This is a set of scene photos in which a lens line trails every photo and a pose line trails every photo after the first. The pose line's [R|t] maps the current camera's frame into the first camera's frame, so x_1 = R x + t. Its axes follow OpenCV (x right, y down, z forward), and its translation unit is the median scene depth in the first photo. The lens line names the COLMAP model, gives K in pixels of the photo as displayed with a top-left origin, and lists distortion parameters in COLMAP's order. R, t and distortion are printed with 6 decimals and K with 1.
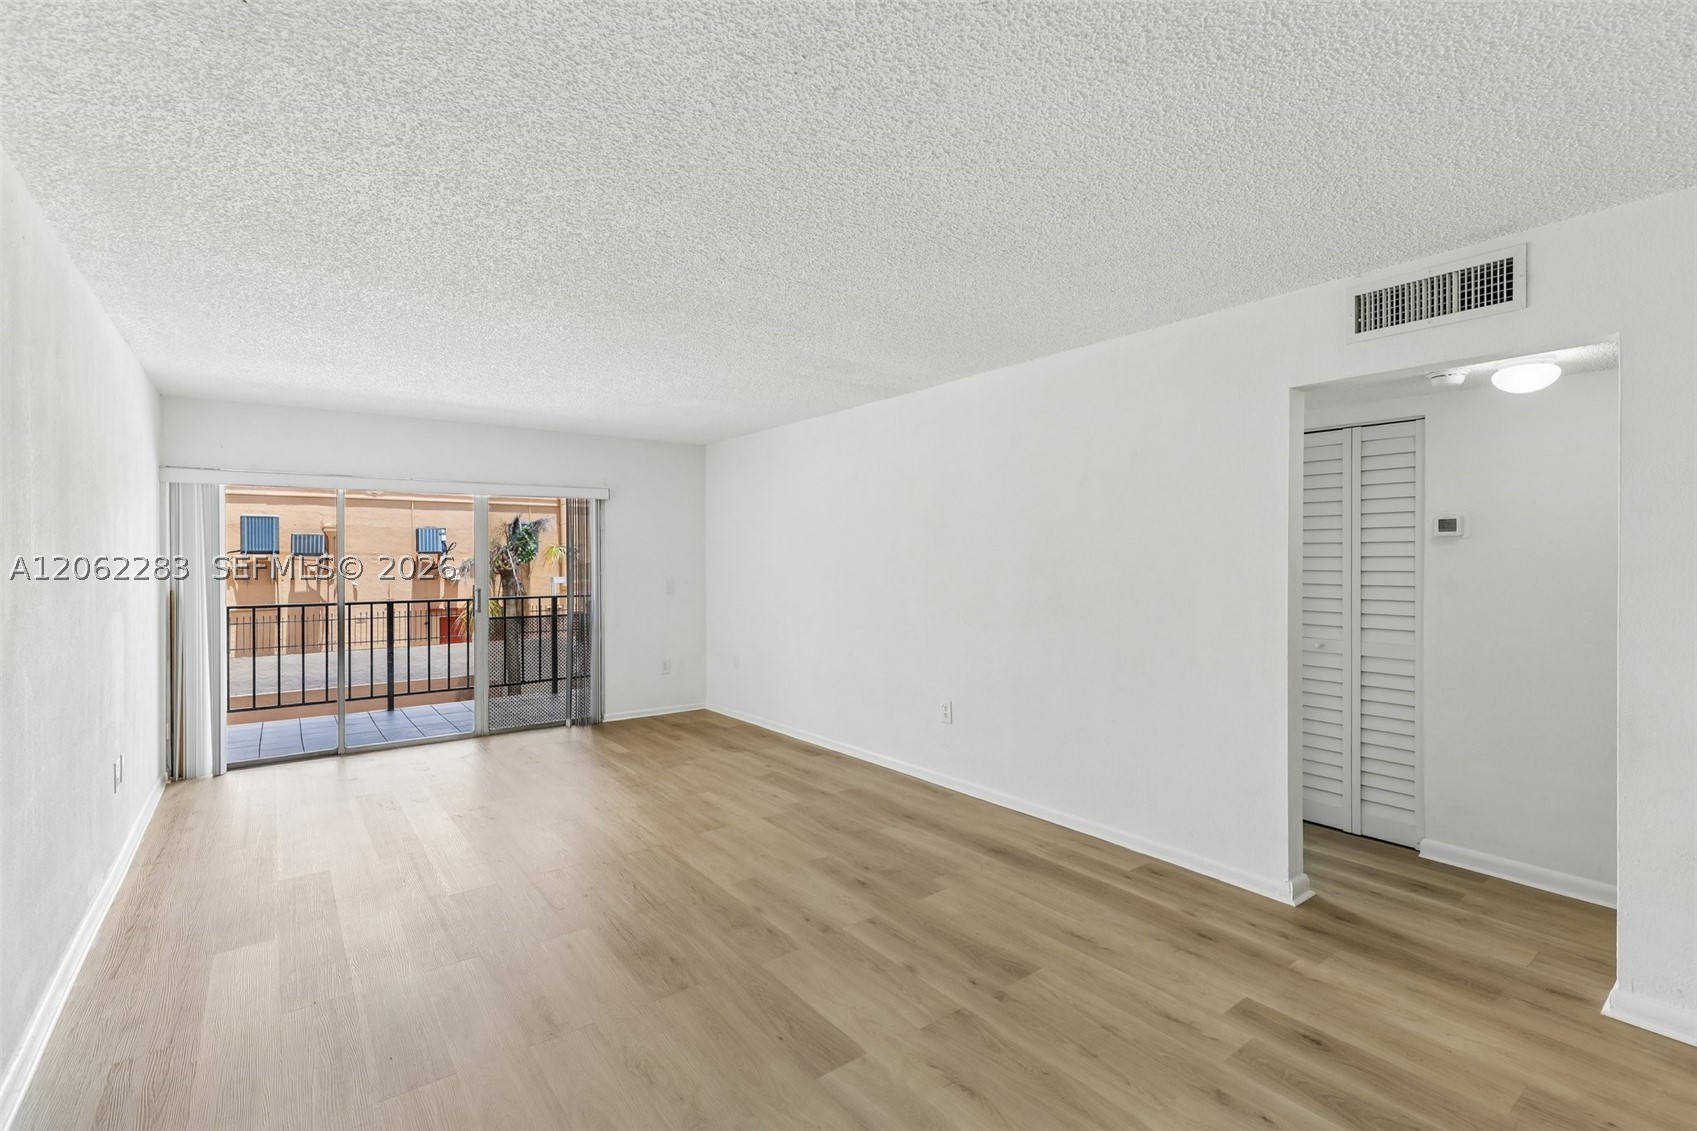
lens RADIAL K [[763.8, 0, 856.0], [0, 763.8, 560.6], [0, 0, 1]] dist [0.024651, -0.009772]
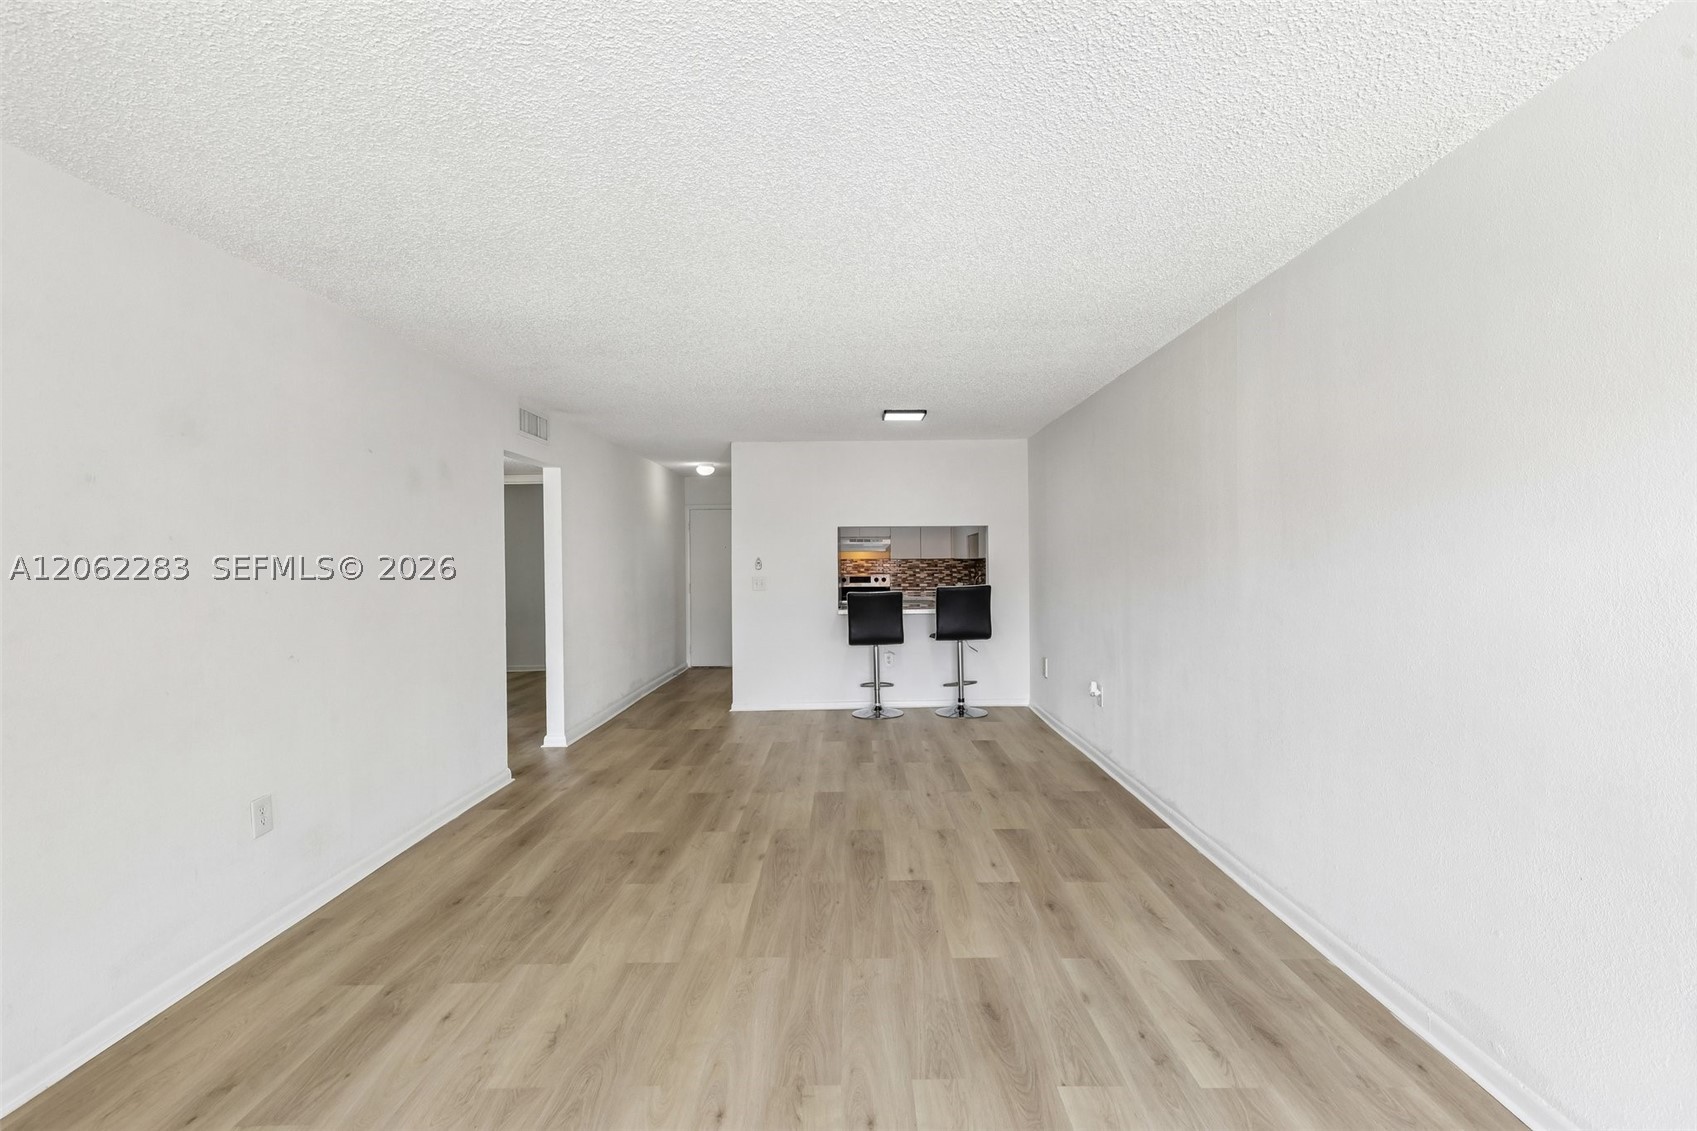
lens RADIAL K [[763.8, 0, 856.0], [0, 763.8, 560.6], [0, 0, 1]] dist [0.024651, -0.009772]
pose [[-0.798801, 0.009164, 0.601526, -0.573616], [0.013991, 0.999897, 0.003346, 0.002367], [-0.601433, 0.011089, -0.798846, 1.115284]]
